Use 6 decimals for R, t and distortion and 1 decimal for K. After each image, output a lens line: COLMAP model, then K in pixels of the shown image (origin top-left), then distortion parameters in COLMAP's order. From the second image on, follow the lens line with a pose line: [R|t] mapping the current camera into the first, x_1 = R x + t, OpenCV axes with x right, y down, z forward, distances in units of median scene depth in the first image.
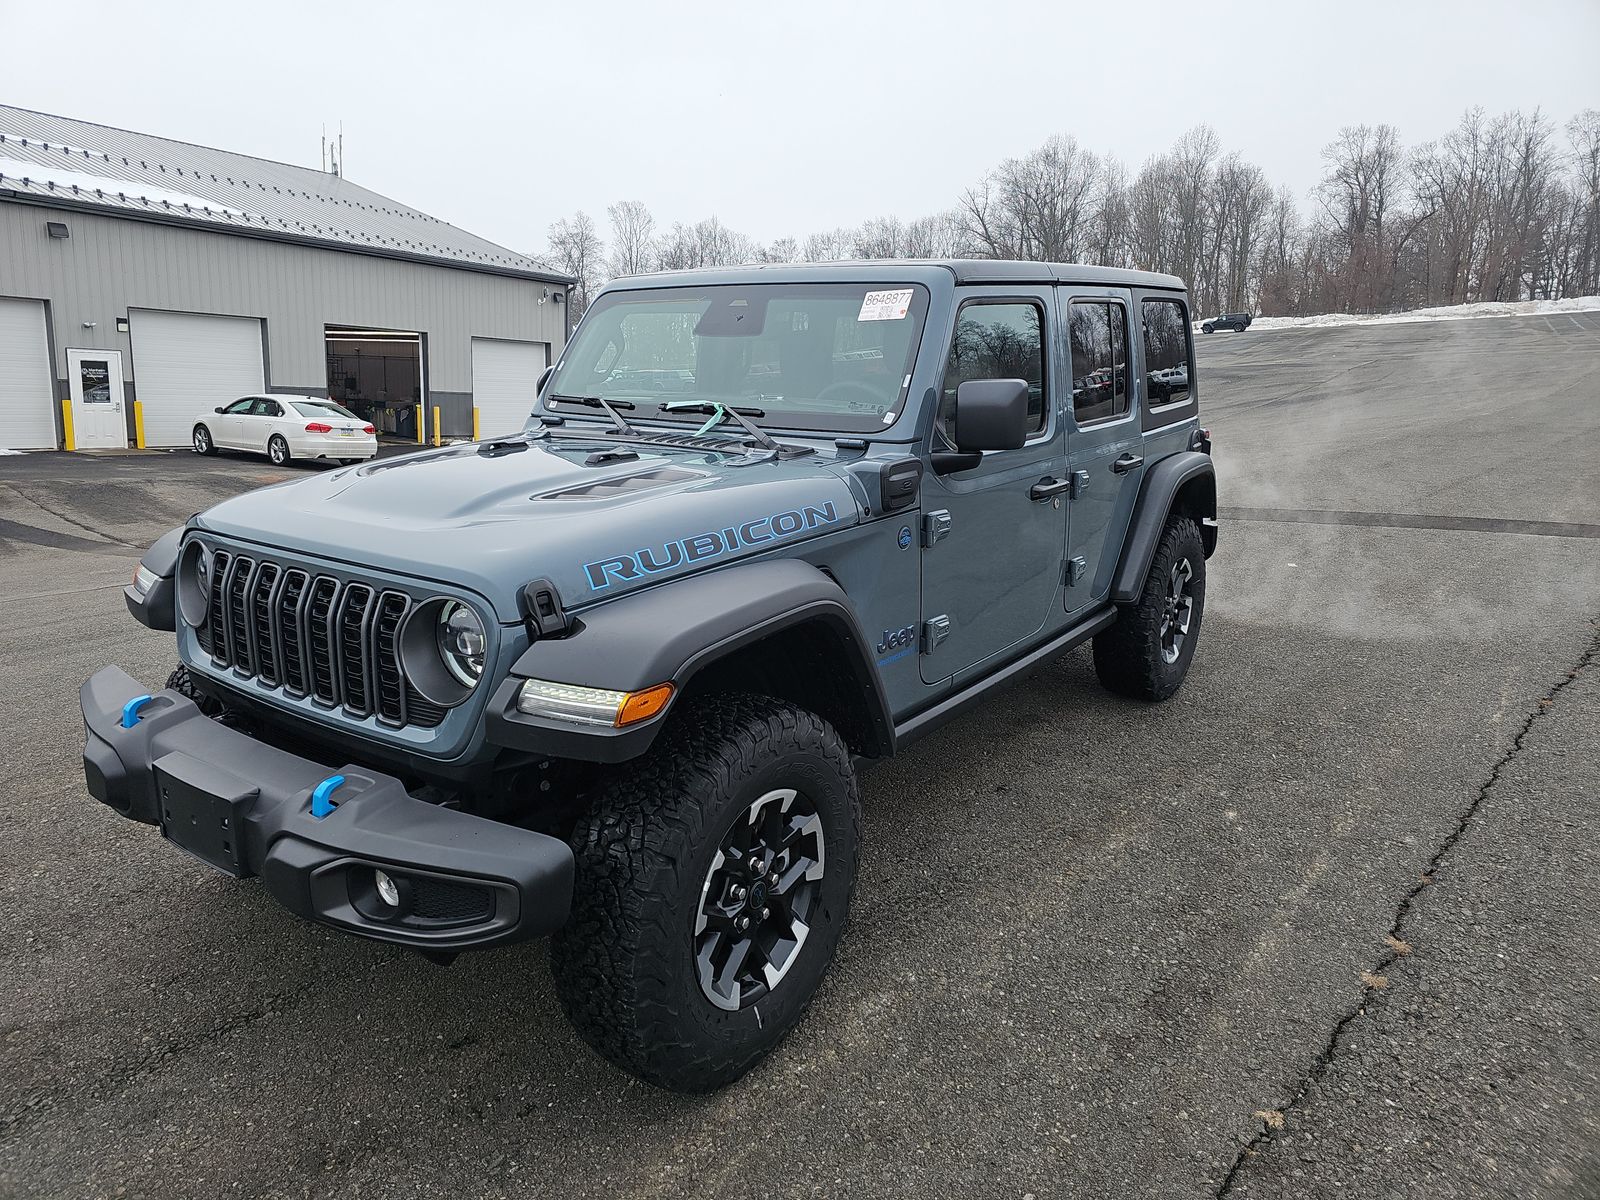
lens RADIAL K [[1073.2, 0, 802.6], [0, 1073.2, 577.1], [0, 0, 1]] dist [0.066345, -0.065051]
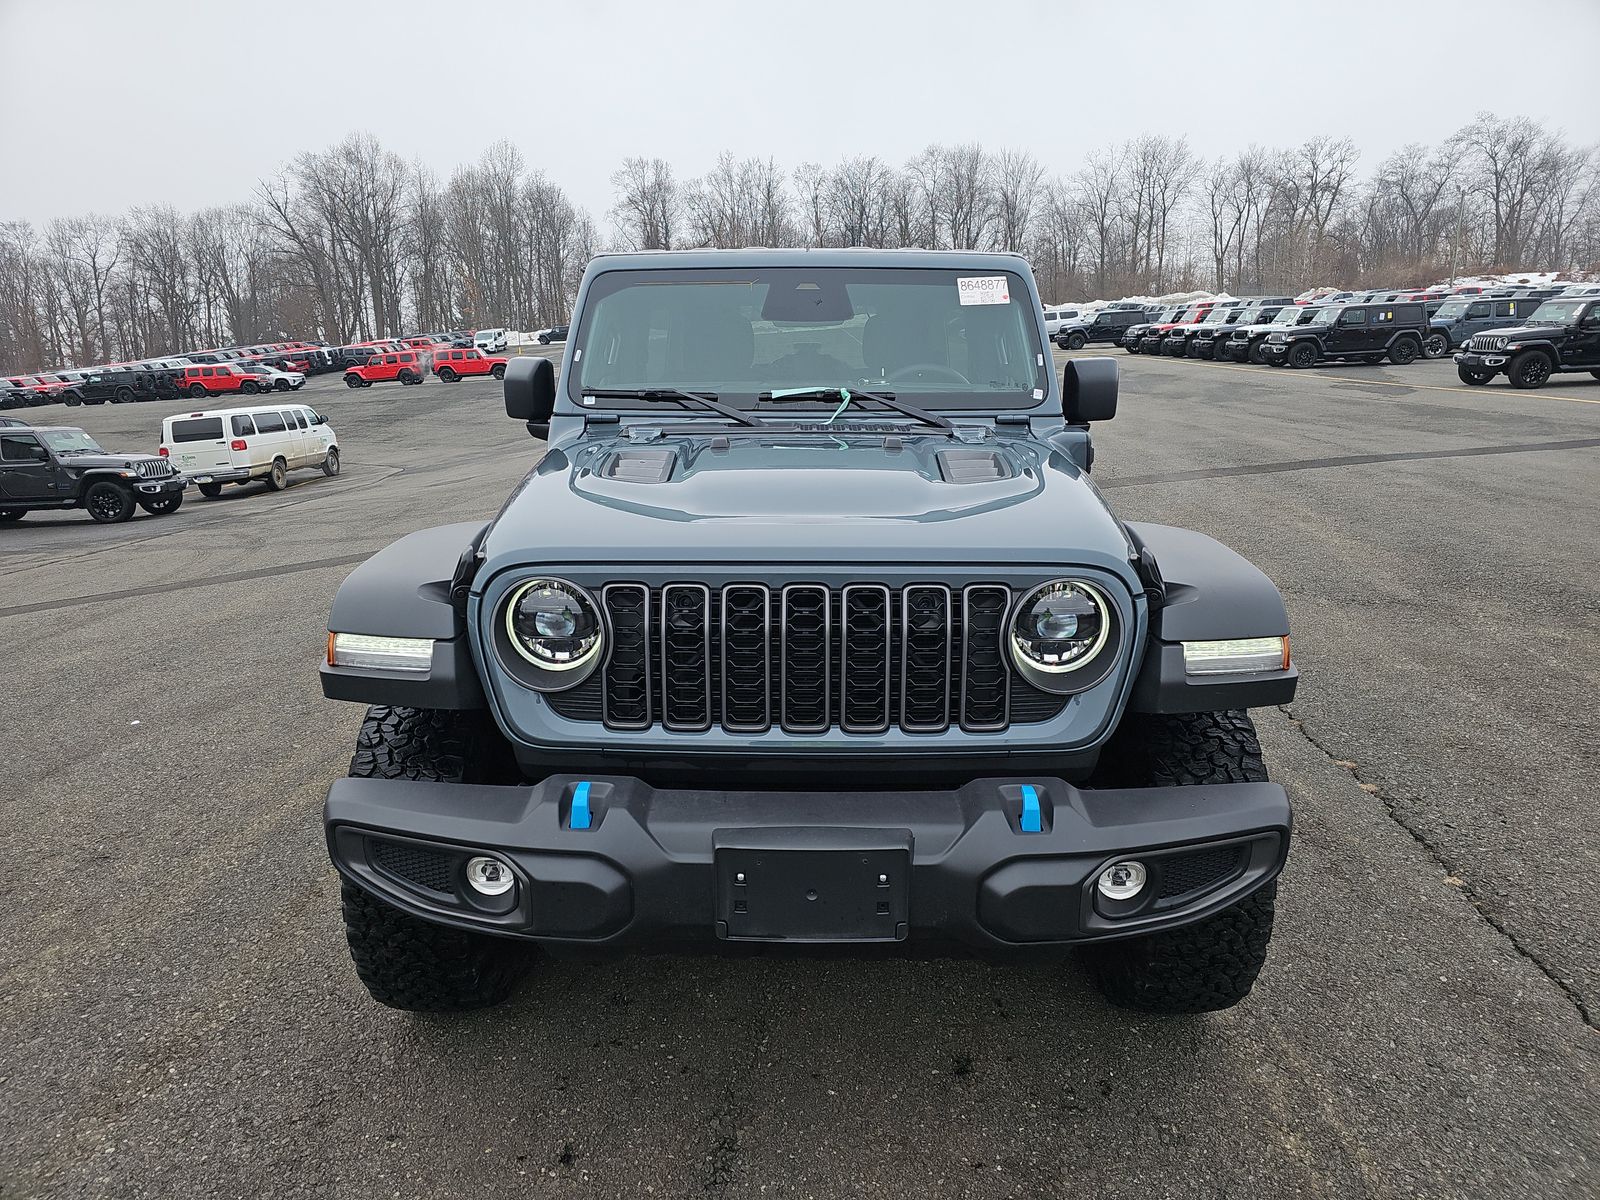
lens RADIAL K [[1066.6, 0, 797.6], [0, 1066.6, 610.4], [0, 0, 1]] dist [0.056524, -0.048777]
pose [[0.808996, -0.141351, 0.570565, -0.052790], [0.129860, 0.989651, 0.061049, -0.002149], [-0.573290, 0.024705, 0.818980, 0.018054]]
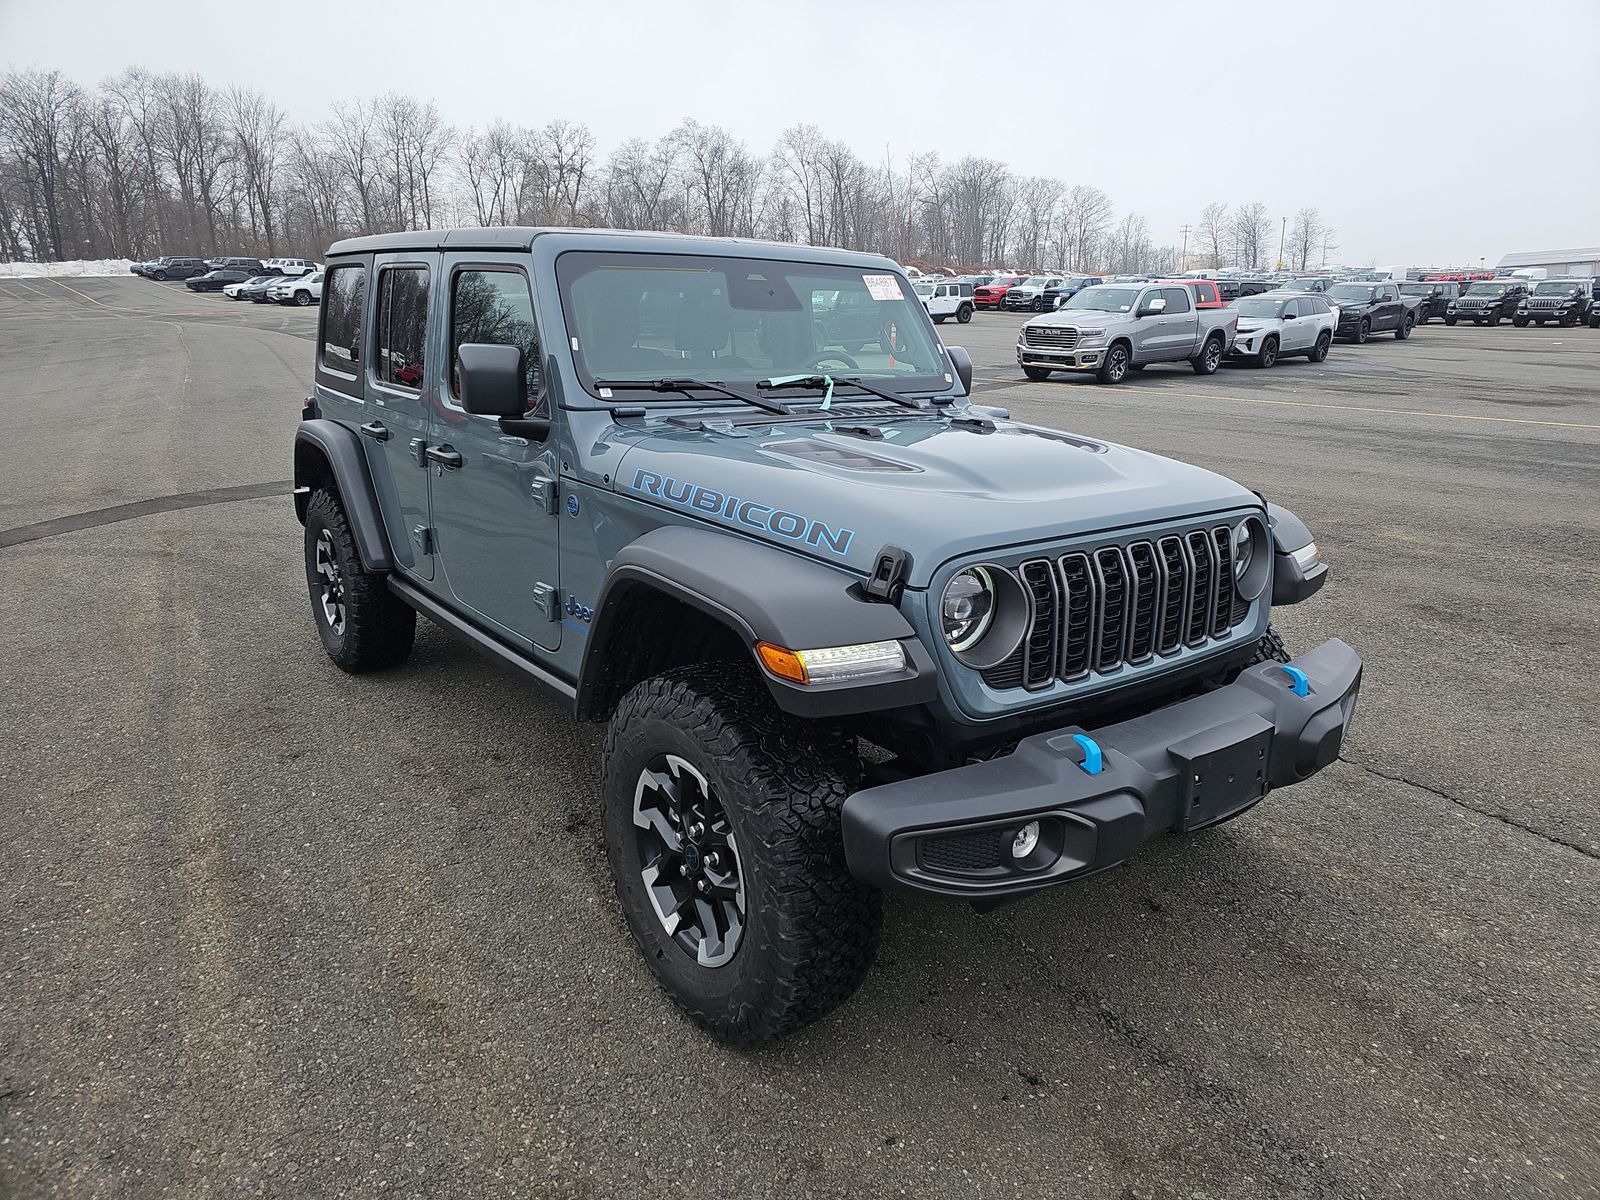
lens RADIAL K [[1063.9, 0, 800.0], [0, 1063.9, 600.0], [0, 0, 1]] dist [0.063688, -0.050407]
pose [[0.269977, -0.241480, 0.932094, -0.084410], [0.194102, 0.961817, 0.192959, -0.011888], [-0.943099, 0.128827, 0.306541, 0.055385]]
